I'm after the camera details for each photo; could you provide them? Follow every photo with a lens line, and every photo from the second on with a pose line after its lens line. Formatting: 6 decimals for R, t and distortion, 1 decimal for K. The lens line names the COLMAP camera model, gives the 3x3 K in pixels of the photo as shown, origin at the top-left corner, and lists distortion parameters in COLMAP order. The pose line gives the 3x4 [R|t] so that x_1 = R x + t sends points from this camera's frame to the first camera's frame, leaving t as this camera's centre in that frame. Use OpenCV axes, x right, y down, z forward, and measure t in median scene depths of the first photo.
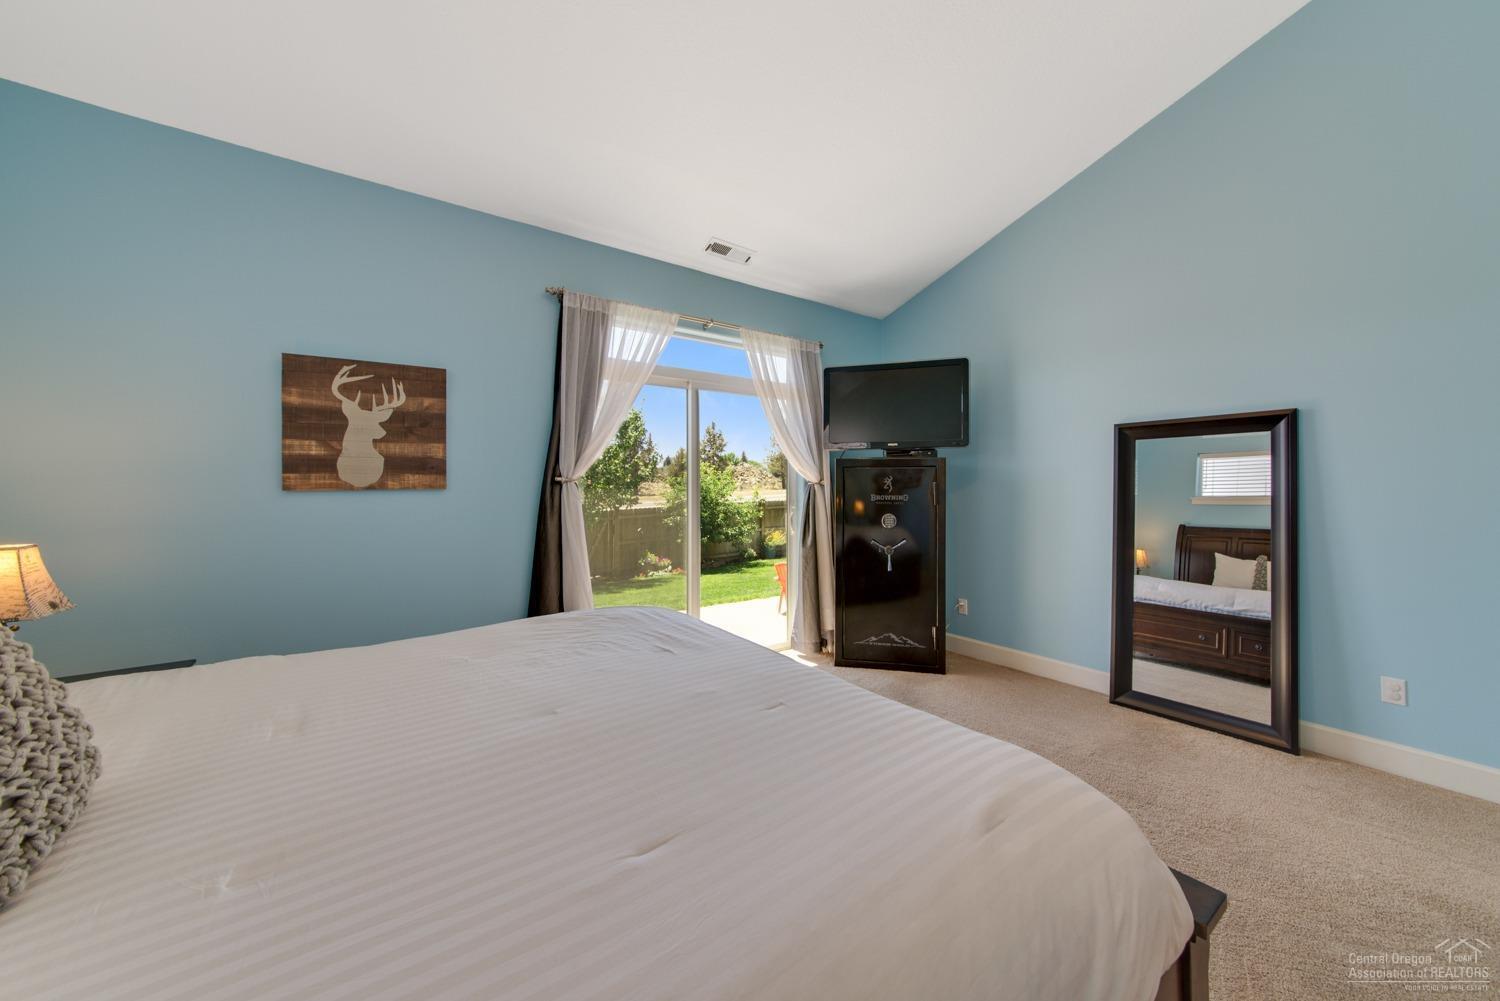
lens RADIAL K [[531.2, 0, 750.2], [0, 531.2, 488.8], [0, 0, 1]] dist [0.003682, 0.000380]
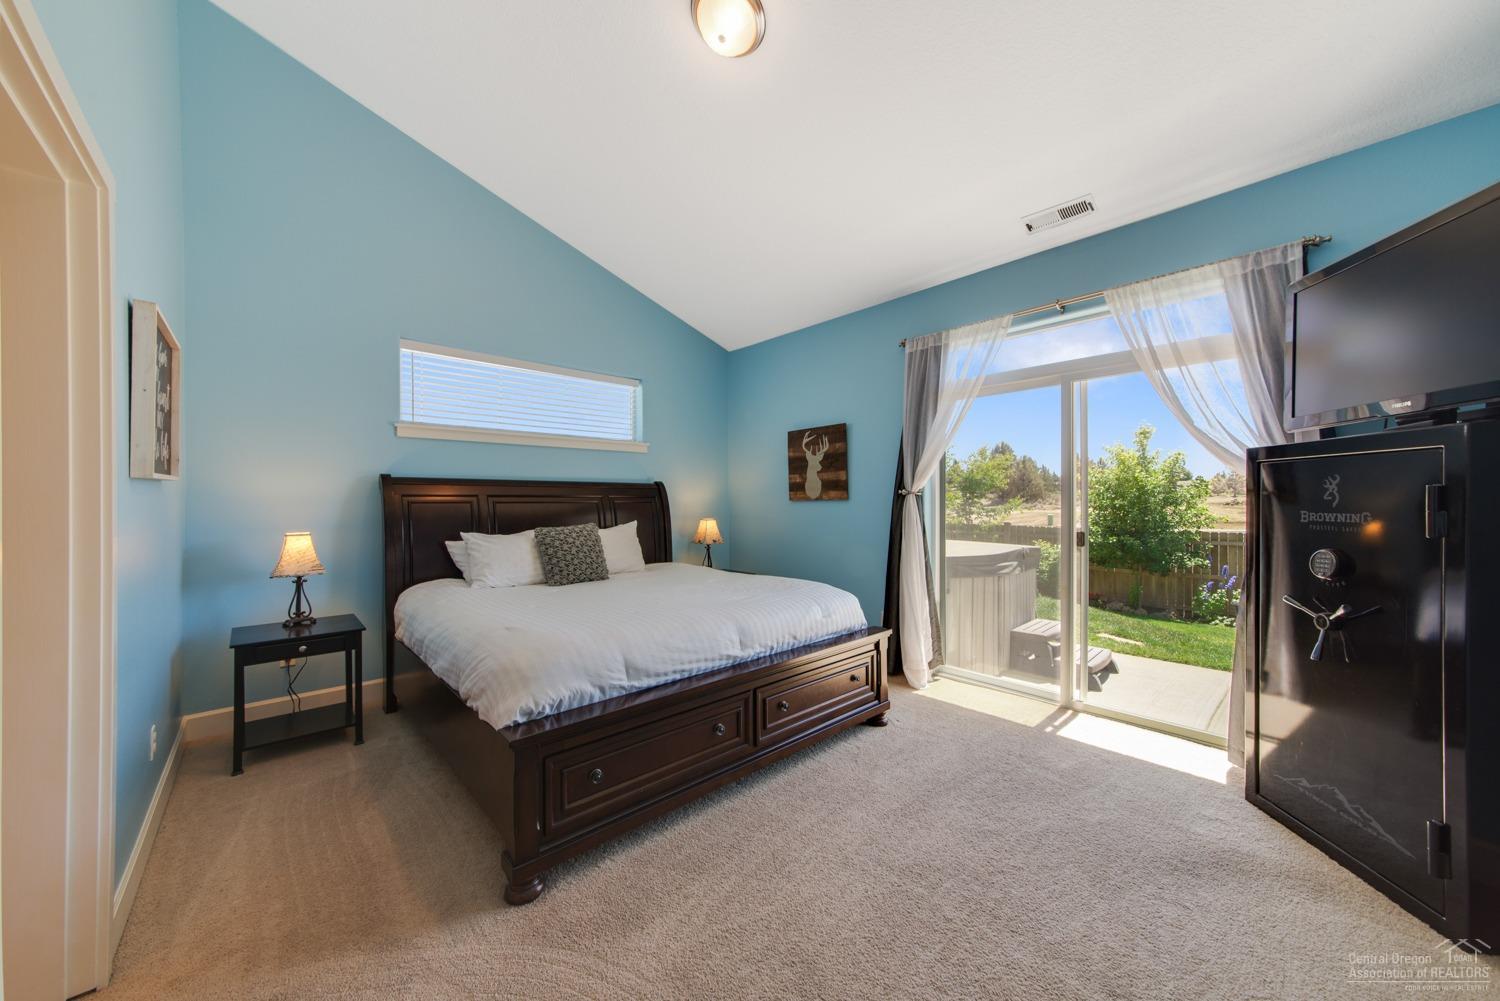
lens RADIAL K [[531.2, 0, 750.4], [0, 531.2, 503.6], [0, 0, 1]] dist [0.003682, 0.000380]
pose [[0.129443, 0.009515, -0.991541, 0.972449], [0.005042, 0.999935, 0.010254, -0.006436], [0.991574, -0.006327, 0.129386, 0.545284]]
